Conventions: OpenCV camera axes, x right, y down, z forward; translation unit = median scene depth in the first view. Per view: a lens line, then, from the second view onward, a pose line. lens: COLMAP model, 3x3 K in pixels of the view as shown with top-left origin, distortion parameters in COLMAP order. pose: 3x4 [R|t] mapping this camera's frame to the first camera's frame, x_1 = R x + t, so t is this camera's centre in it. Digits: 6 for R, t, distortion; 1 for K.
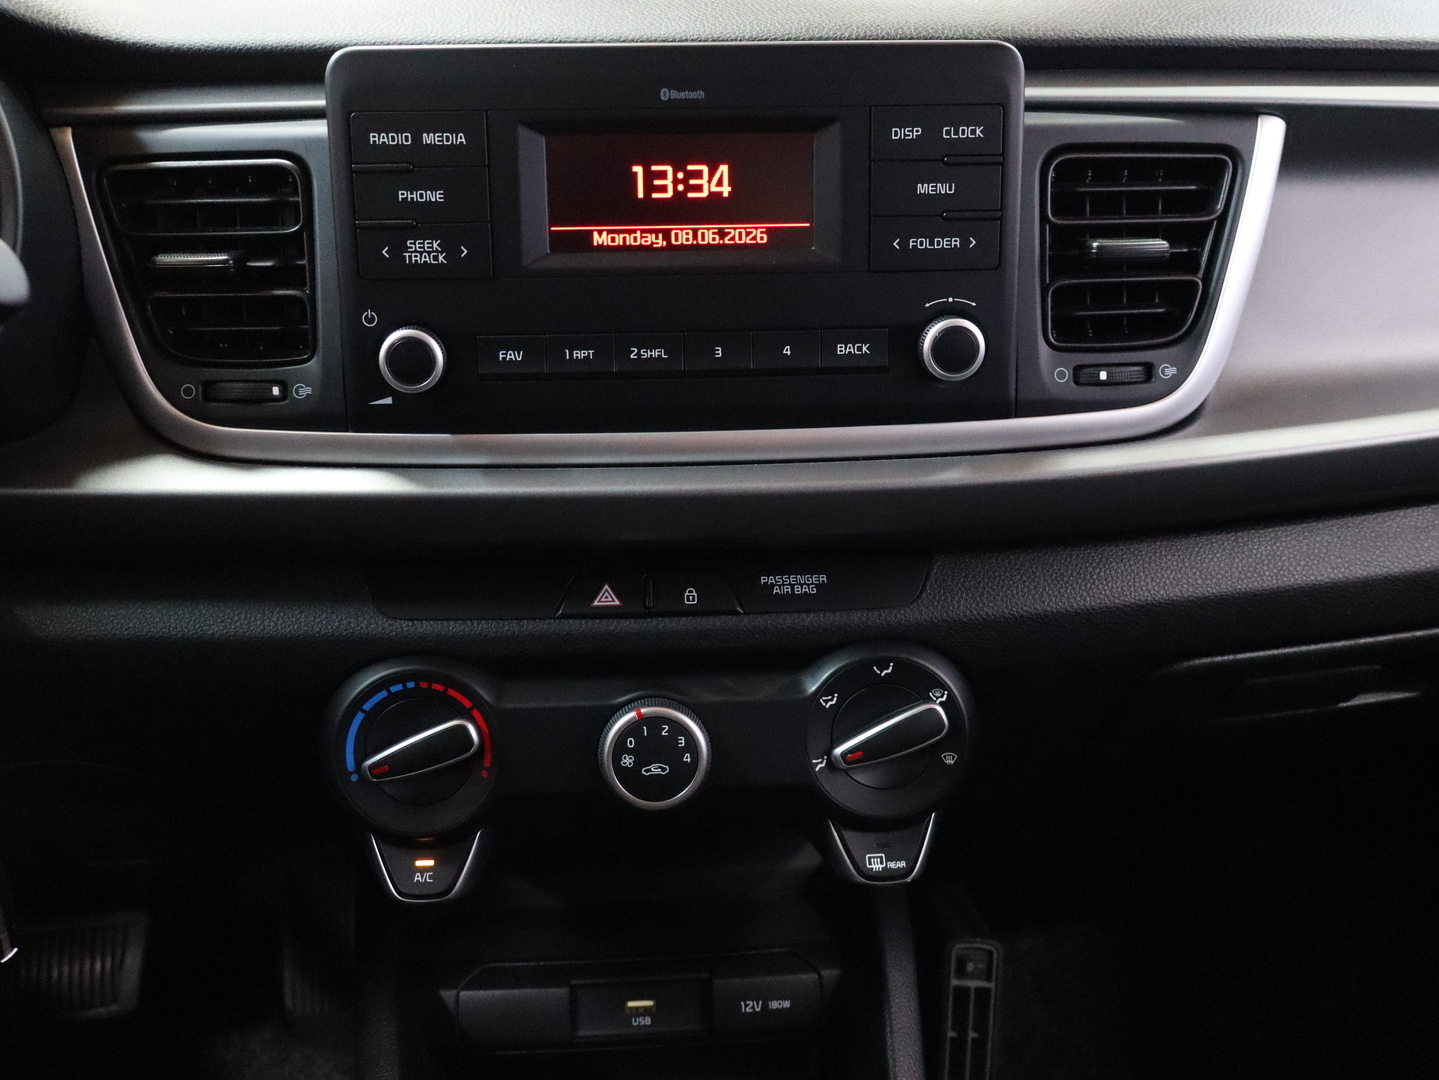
lens RADIAL K [[1410.7, 0, 690.3], [0, 1410.7, 540.1], [0, 0, 1]] dist [0.002541, 0.004529]
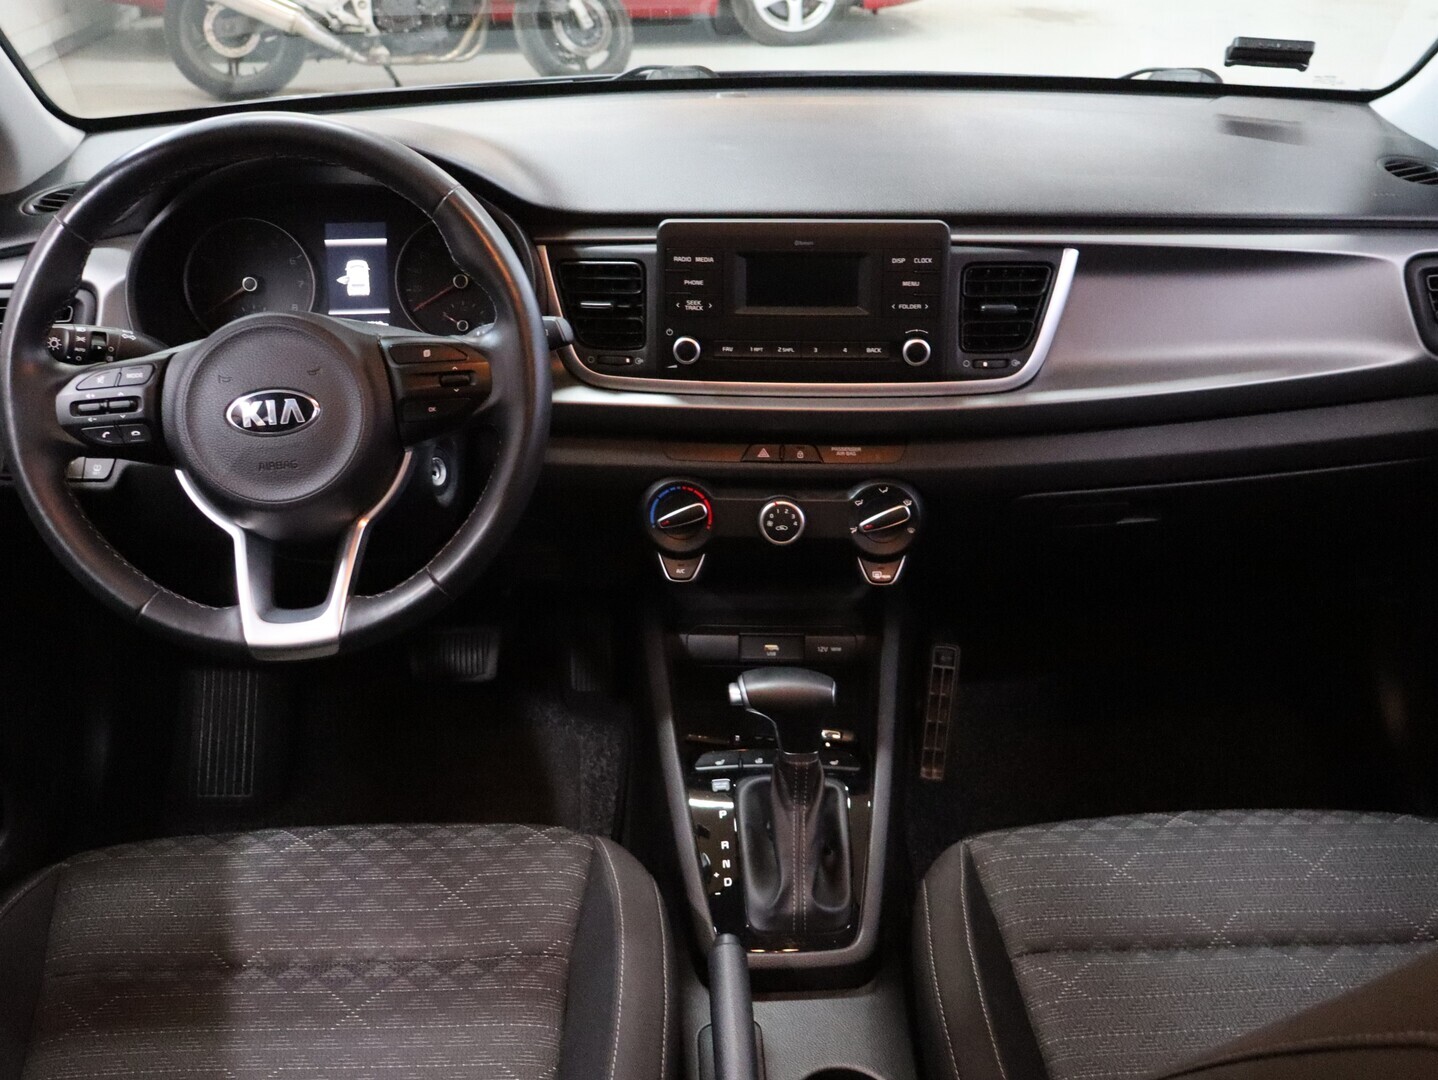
lens RADIAL K [[1409.7, 0, 689.8], [0, 1409.7, 540.1], [0, 0, 1]] dist [0.002541, 0.004529]
pose [[0.993514, 0.044034, -0.104837, 0.069776], [-0.036470, 0.996665, 0.073002, 0.017767], [0.107702, -0.068705, 0.991806, -1.334295]]
